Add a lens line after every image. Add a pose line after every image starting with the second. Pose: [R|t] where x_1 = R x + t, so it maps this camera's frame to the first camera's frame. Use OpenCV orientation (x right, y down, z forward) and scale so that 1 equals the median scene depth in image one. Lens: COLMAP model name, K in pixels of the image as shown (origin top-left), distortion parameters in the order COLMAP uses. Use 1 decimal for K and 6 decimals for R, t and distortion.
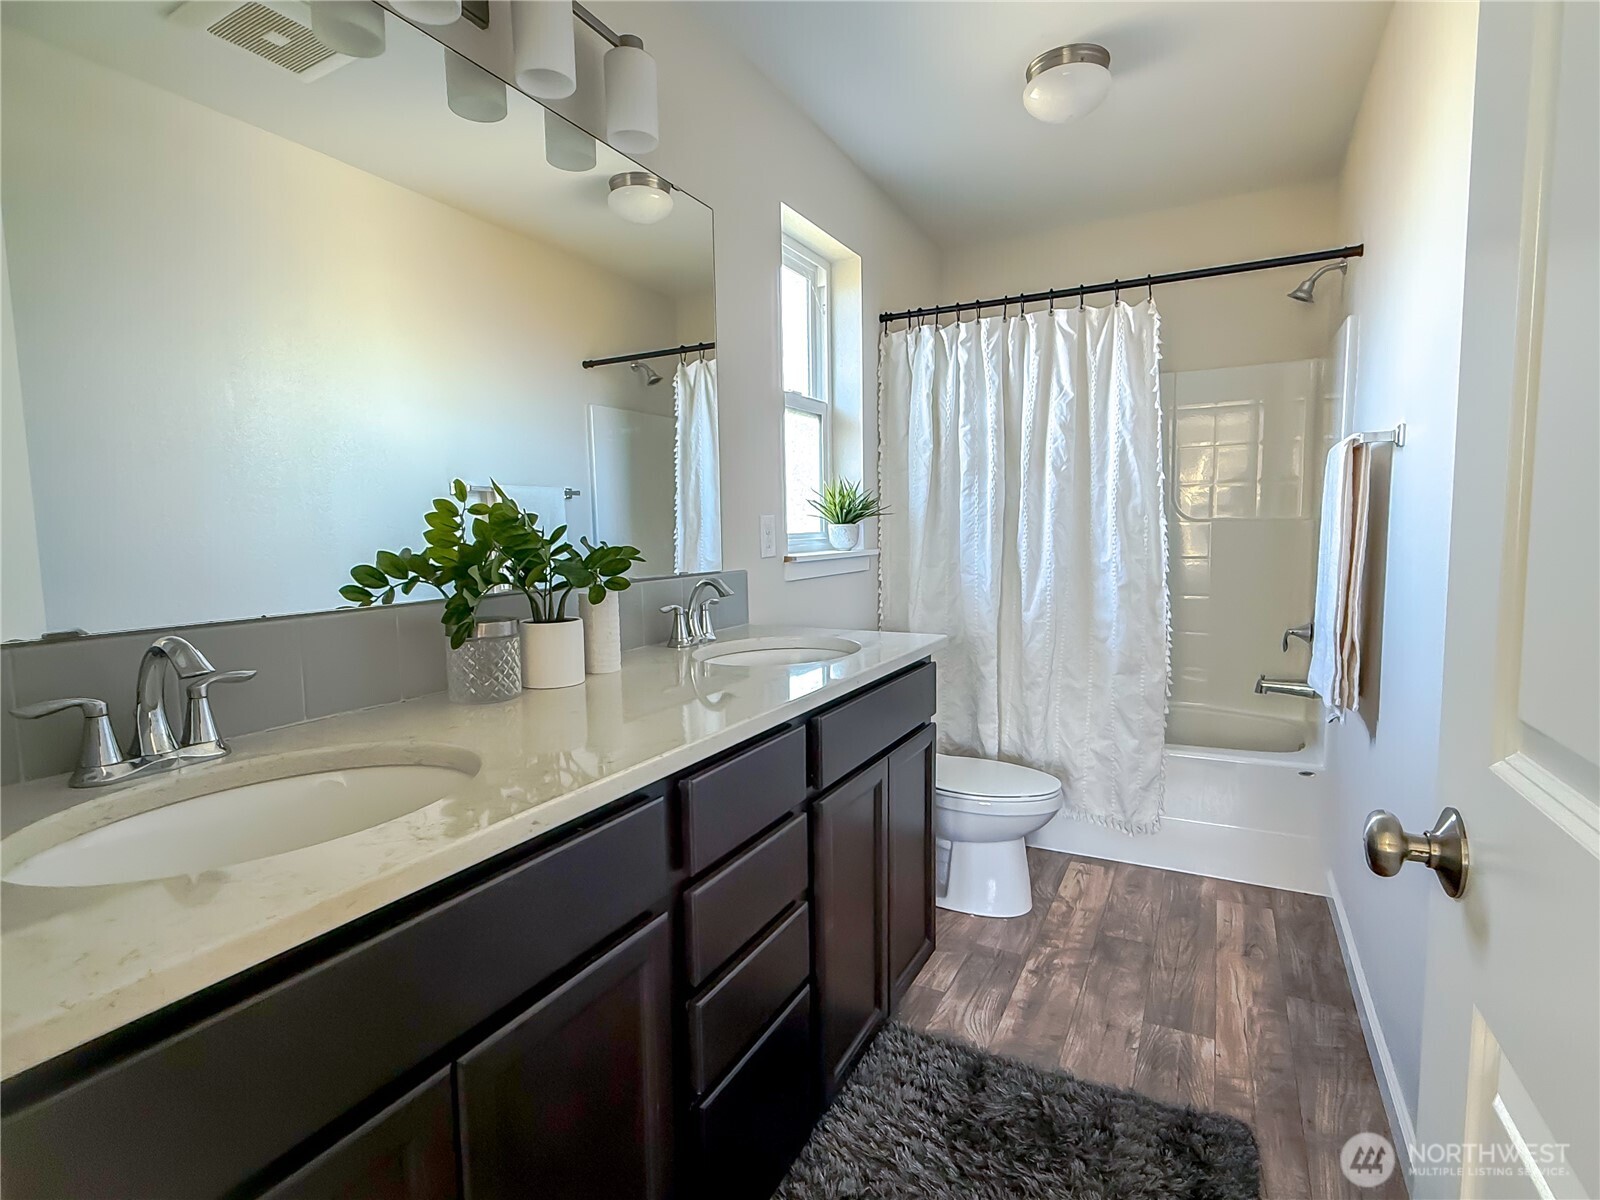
lens RADIAL K [[797.9, 0, 801.0], [0, 797.9, 600.6], [0, 0, 1]] dist [0.001139, 0.000032]
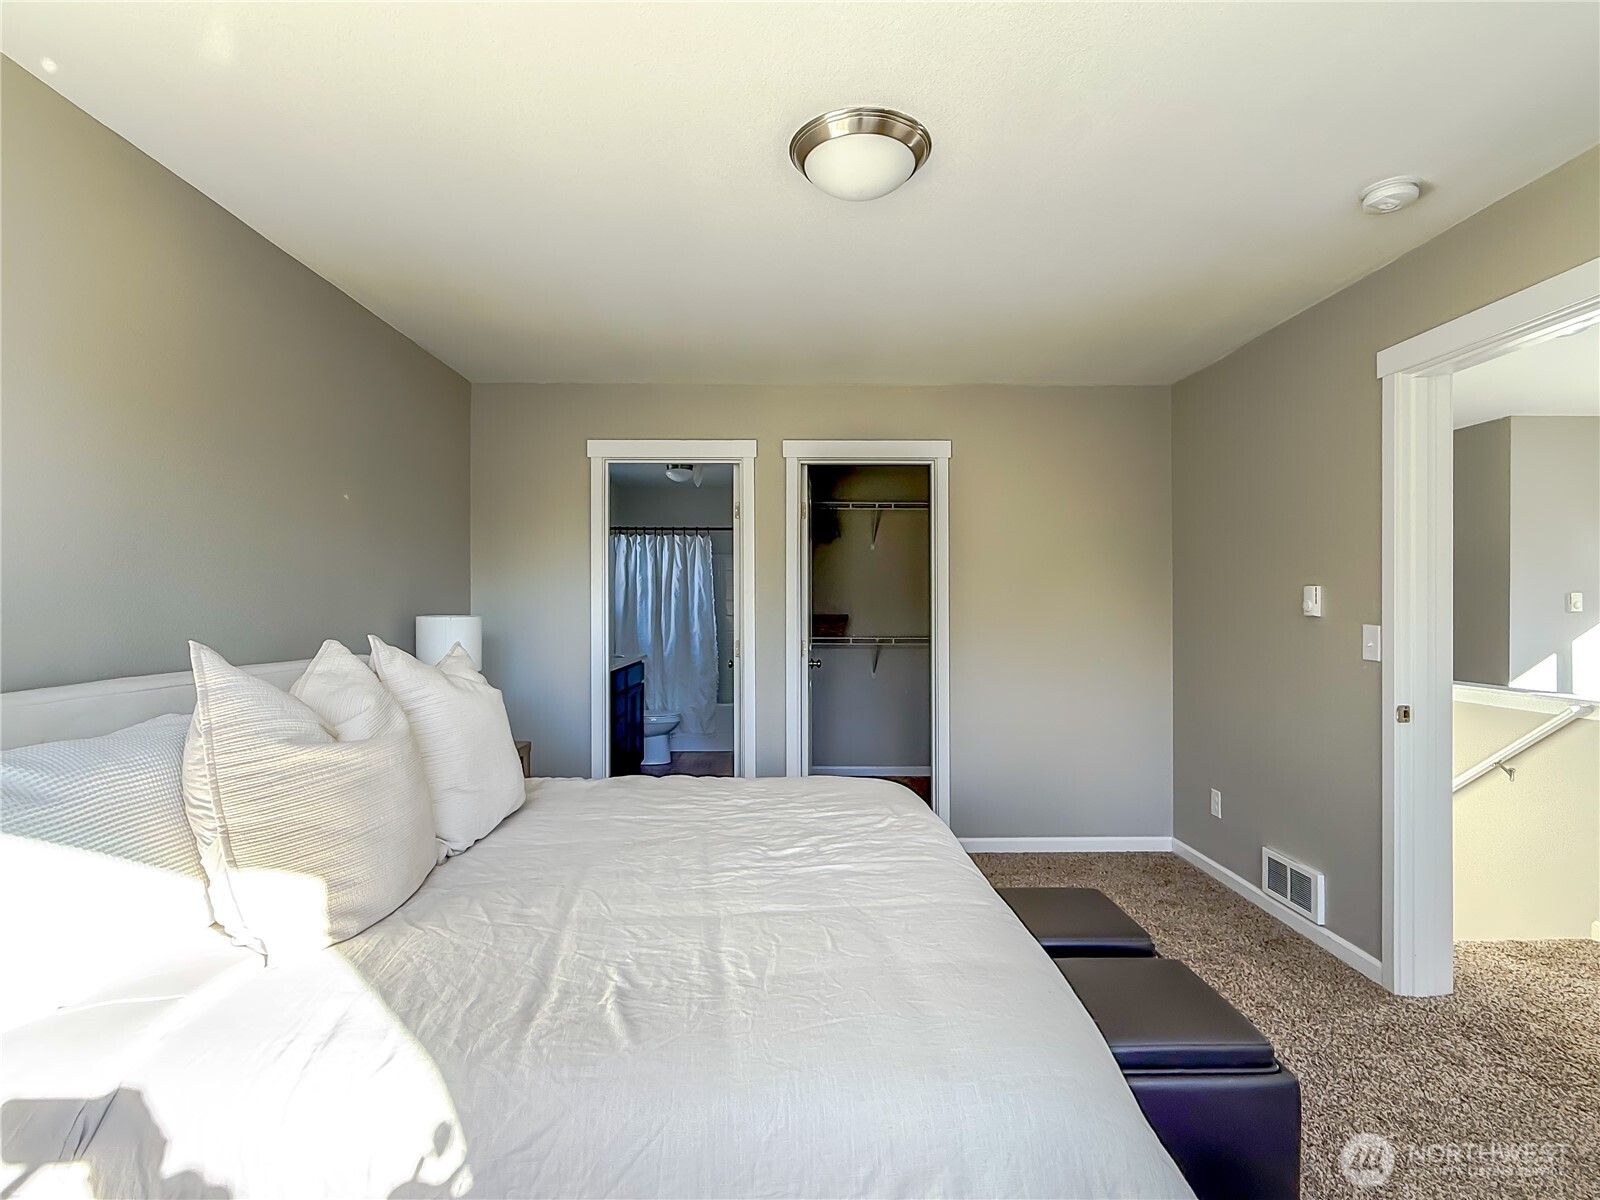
lens RADIAL K [[797.9, 0, 798.7], [0, 797.9, 604.1], [0, 0, 1]] dist [0.001139, 0.000032]
pose [[0.877735, 0.014247, 0.478934, -0.570306], [0.030779, 0.995817, -0.086031, 0.095749], [-0.478157, 0.090254, 0.873625, -1.449376]]
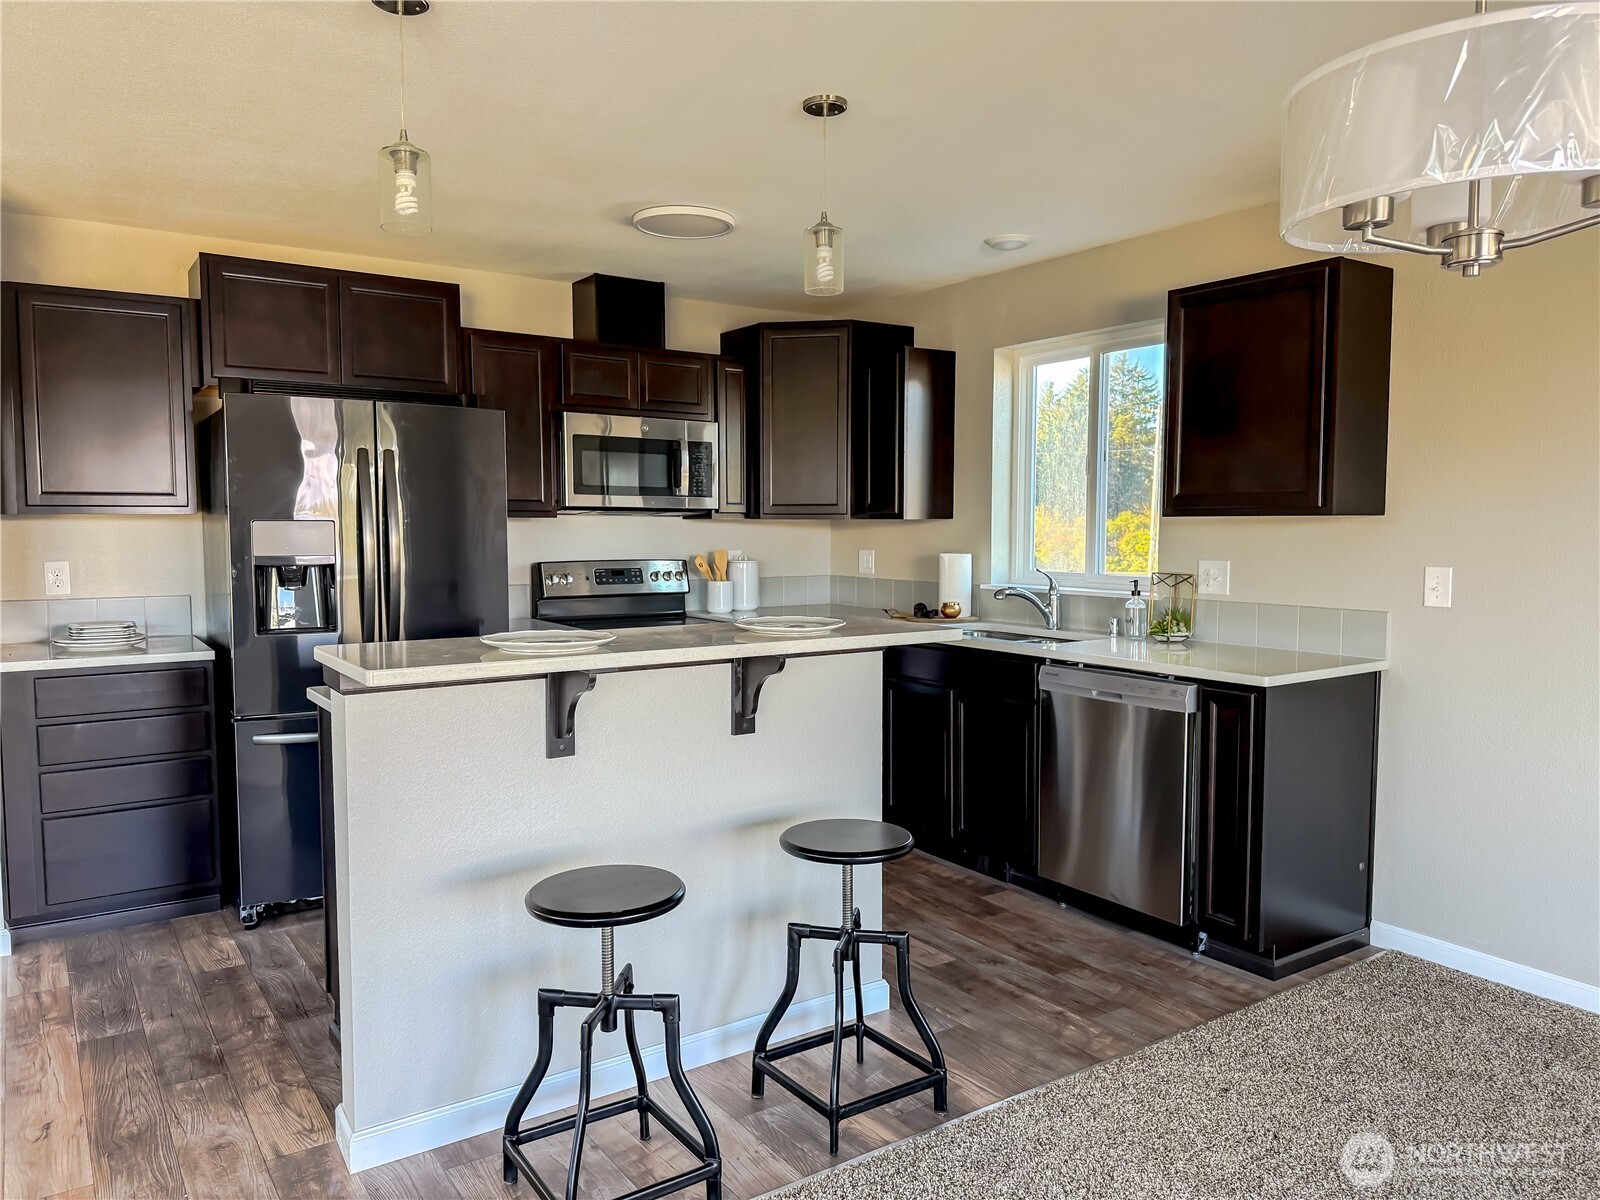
lens RADIAL K [[1131.6, 0, 802.0], [0, 1131.6, 608.0], [0, 0, 1]] dist [-0.005588, -0.002380]
pose [[-0.460946, 0.104931, -0.881203, 0.979129], [-0.057057, 0.987426, 0.147426, -0.256436], [0.885592, 0.118234, -0.449163, 1.801674]]
